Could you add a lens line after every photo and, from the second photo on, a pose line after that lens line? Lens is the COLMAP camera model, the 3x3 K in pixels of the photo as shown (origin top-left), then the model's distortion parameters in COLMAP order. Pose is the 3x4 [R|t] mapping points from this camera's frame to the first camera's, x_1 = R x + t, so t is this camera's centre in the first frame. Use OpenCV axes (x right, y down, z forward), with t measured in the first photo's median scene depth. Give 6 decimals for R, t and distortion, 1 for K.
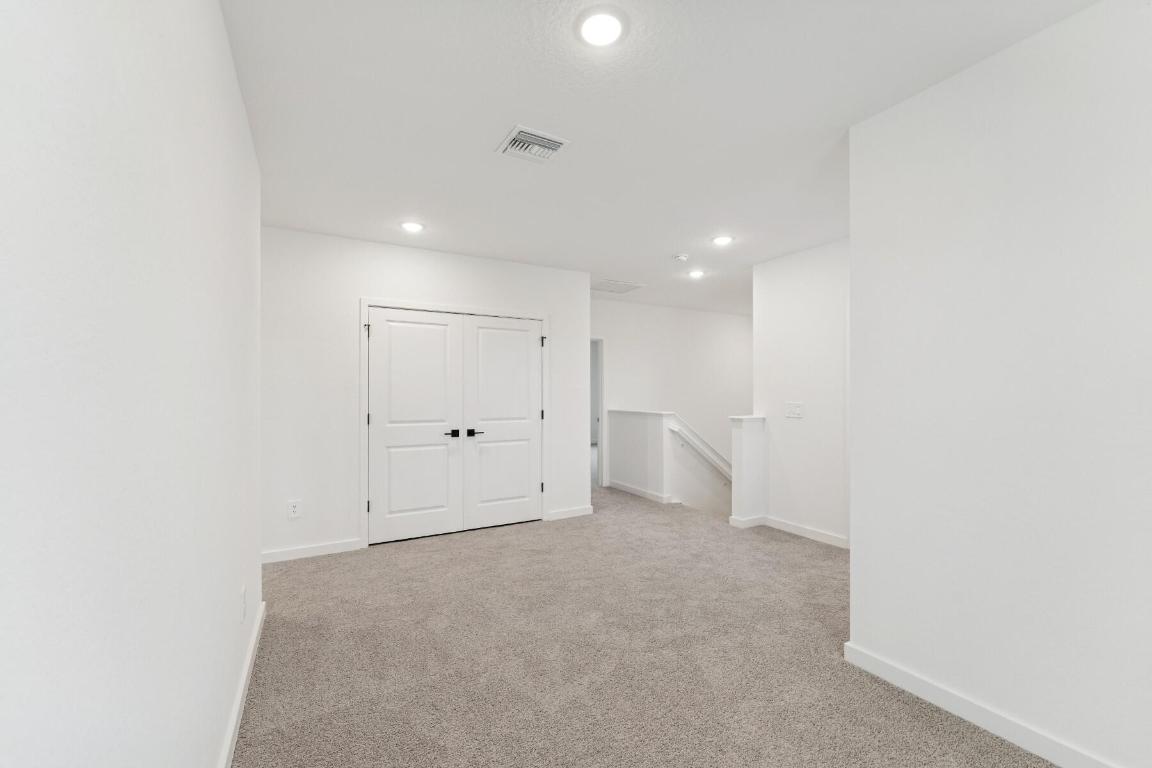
lens RADIAL K [[477.9, 0, 572.3], [0, 477.9, 387.1], [0, 0, 1]] dist [0.002869, 0.000079]
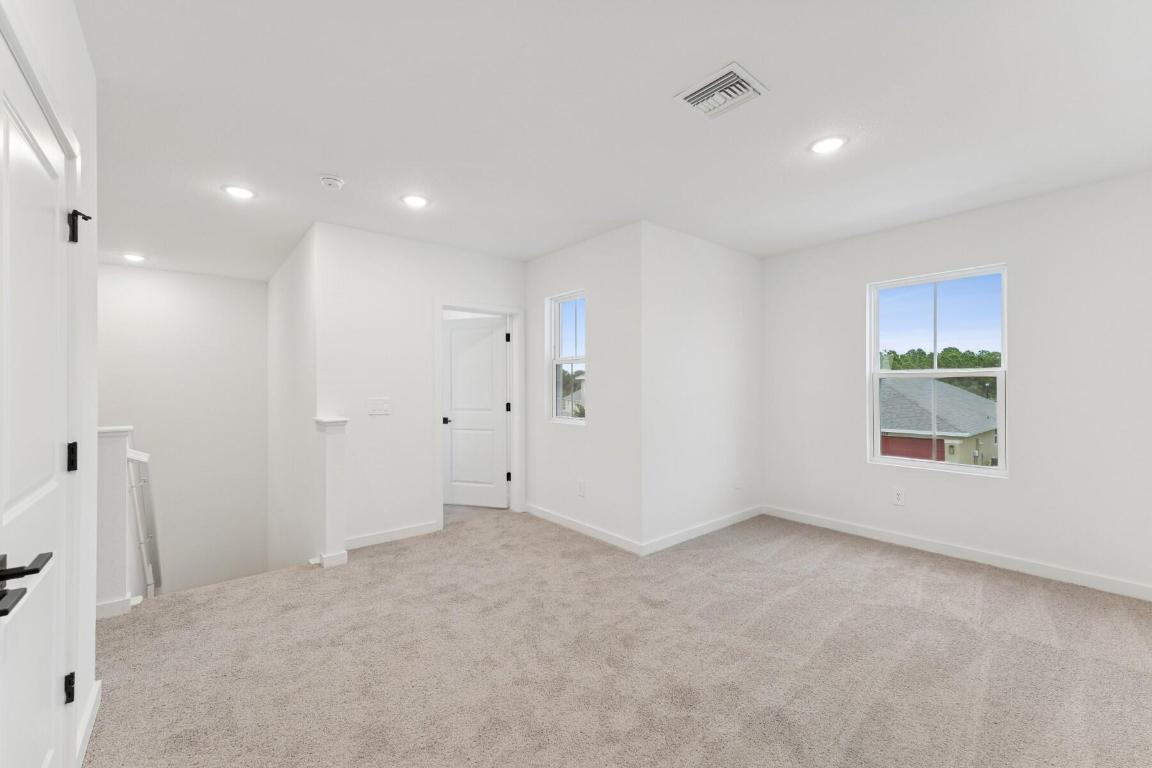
lens RADIAL K [[477.9, 0, 572.3], [0, 477.9, 387.1], [0, 0, 1]] dist [0.002869, 0.000079]
pose [[-0.190611, -0.000538, 0.981666, -0.492343], [-0.001032, 0.999999, 0.000347, 0.011208], [-0.981665, -0.000947, -0.190611, 0.820106]]
